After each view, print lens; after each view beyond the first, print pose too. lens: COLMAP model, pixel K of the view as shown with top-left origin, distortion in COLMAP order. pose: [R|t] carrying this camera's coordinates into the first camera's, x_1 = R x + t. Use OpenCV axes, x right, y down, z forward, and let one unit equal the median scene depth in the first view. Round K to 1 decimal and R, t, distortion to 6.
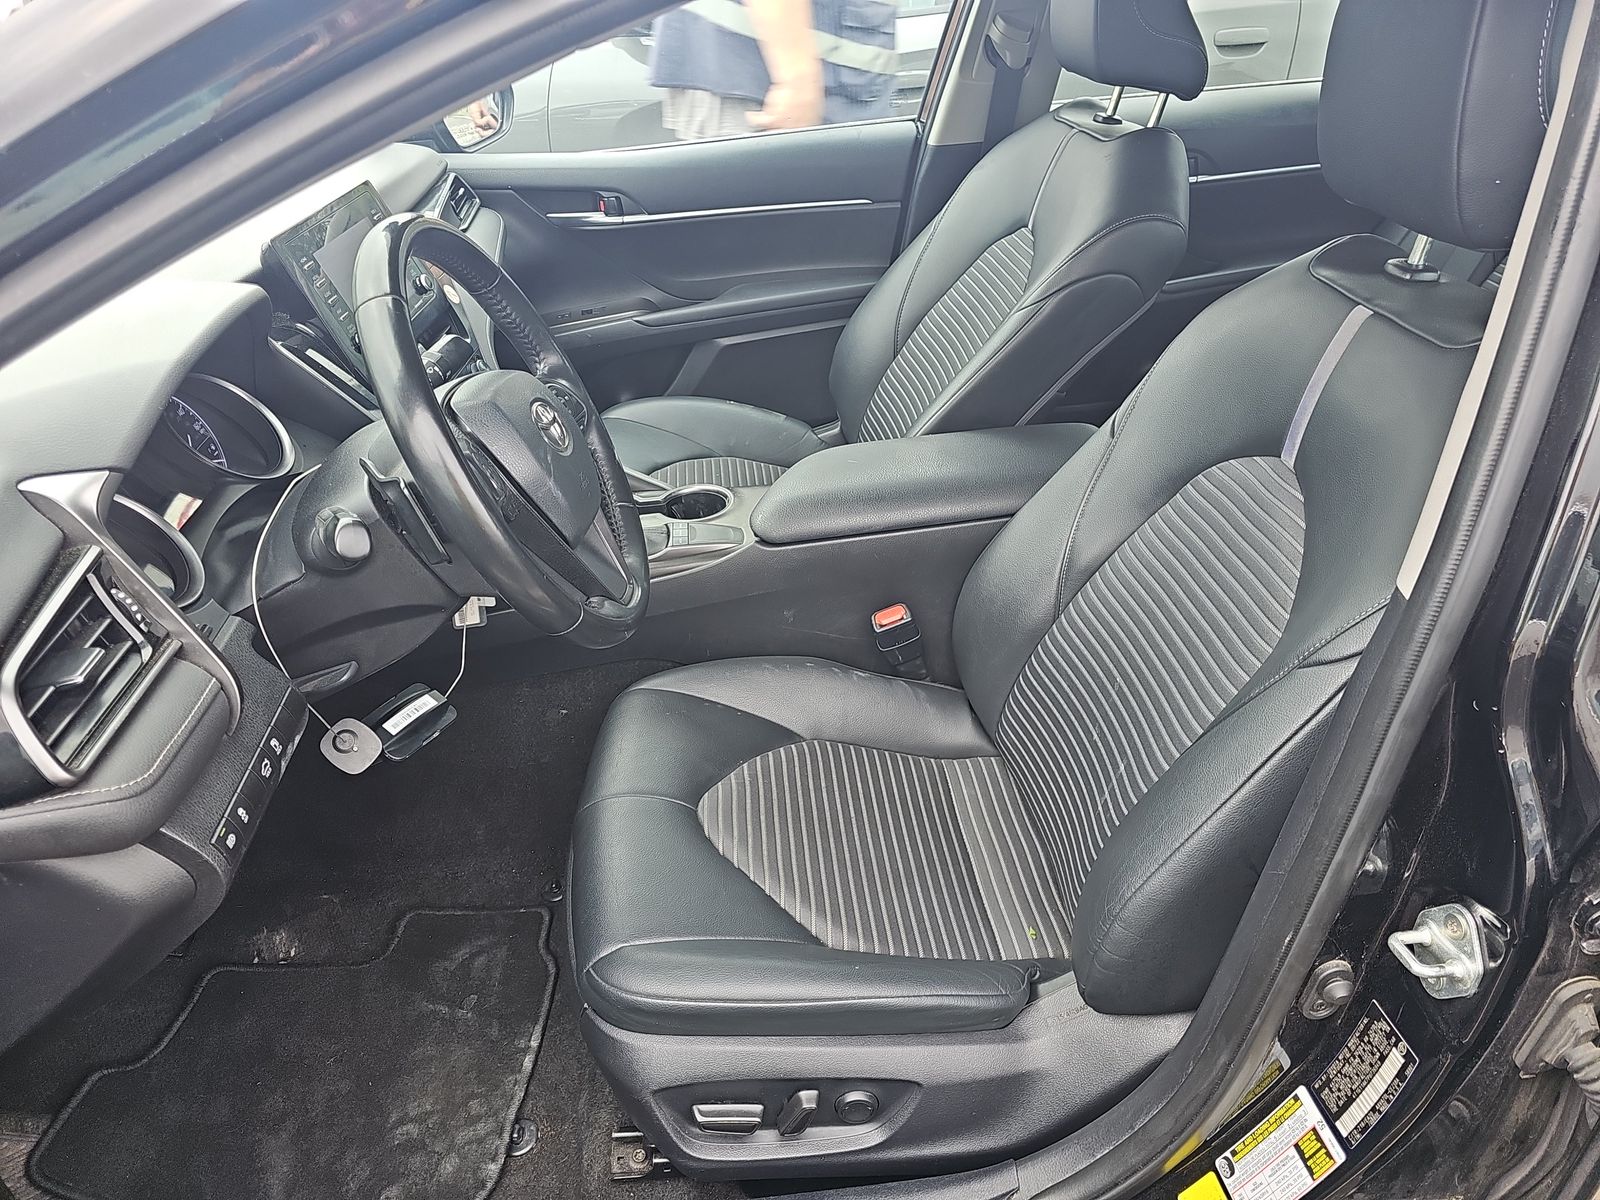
lens RADIAL K [[1042.2, 0, 813.0], [0, 1042.2, 608.5], [0, 0, 1]] dist [0.035451, -0.031591]
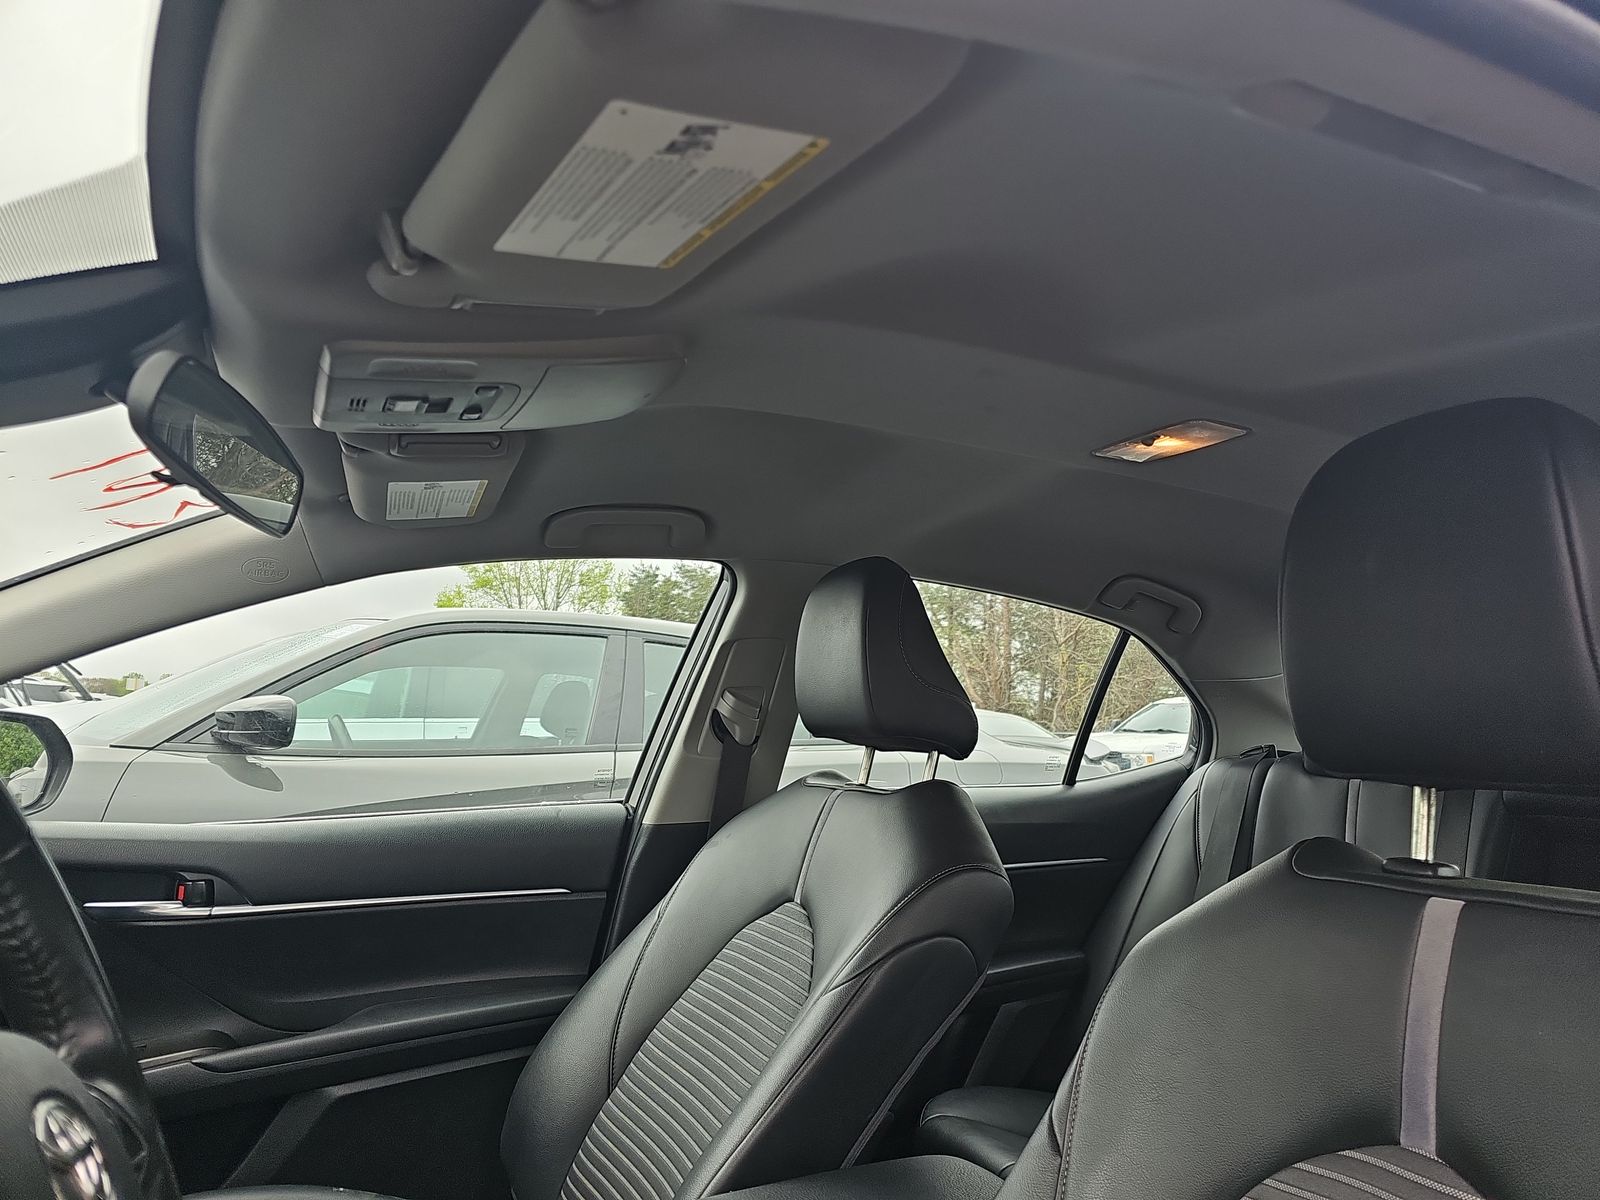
lens RADIAL K [[1042.2, 0, 813.0], [0, 1042.2, 608.5], [0, 0, 1]] dist [0.035451, -0.031591]
pose [[0.930088, 0.103939, 0.352324, -0.079679], [0.152748, 0.762844, -0.628281, -0.024707], [-0.334071, 0.638174, 0.693636, 0.263233]]
